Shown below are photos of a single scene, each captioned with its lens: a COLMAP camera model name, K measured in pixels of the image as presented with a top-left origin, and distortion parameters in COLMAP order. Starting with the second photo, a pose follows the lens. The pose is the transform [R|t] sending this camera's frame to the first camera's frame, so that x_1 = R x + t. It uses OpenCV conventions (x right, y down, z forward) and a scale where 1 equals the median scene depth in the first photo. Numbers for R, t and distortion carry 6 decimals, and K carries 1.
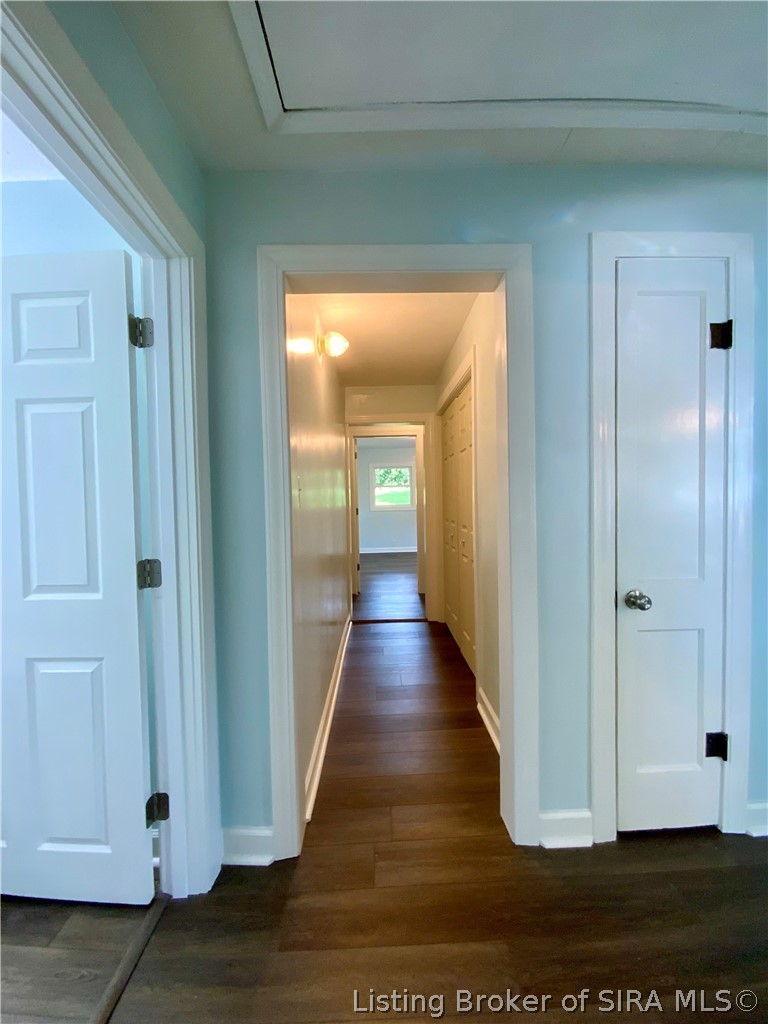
lens RADIAL K [[414.0, 0, 387.9], [0, 414.0, 510.3], [0, 0, 1]] dist [-0.004817, -0.002738]
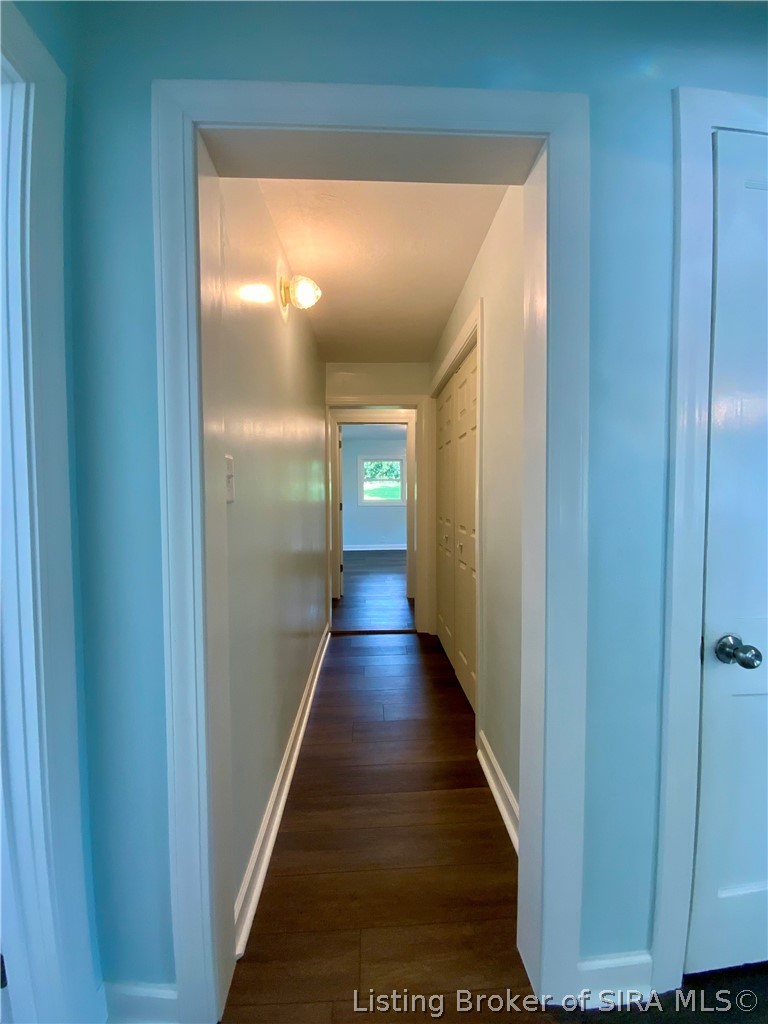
lens RADIAL K [[414.0, 0, 380.9], [0, 414.0, 515.7], [0, 0, 1]] dist [-0.004817, -0.002738]
pose [[0.999893, 0.013787, 0.004837, 0.016571], [-0.013907, 0.999571, 0.025763, -0.003539], [-0.004479, -0.025828, 0.999656, 0.182442]]
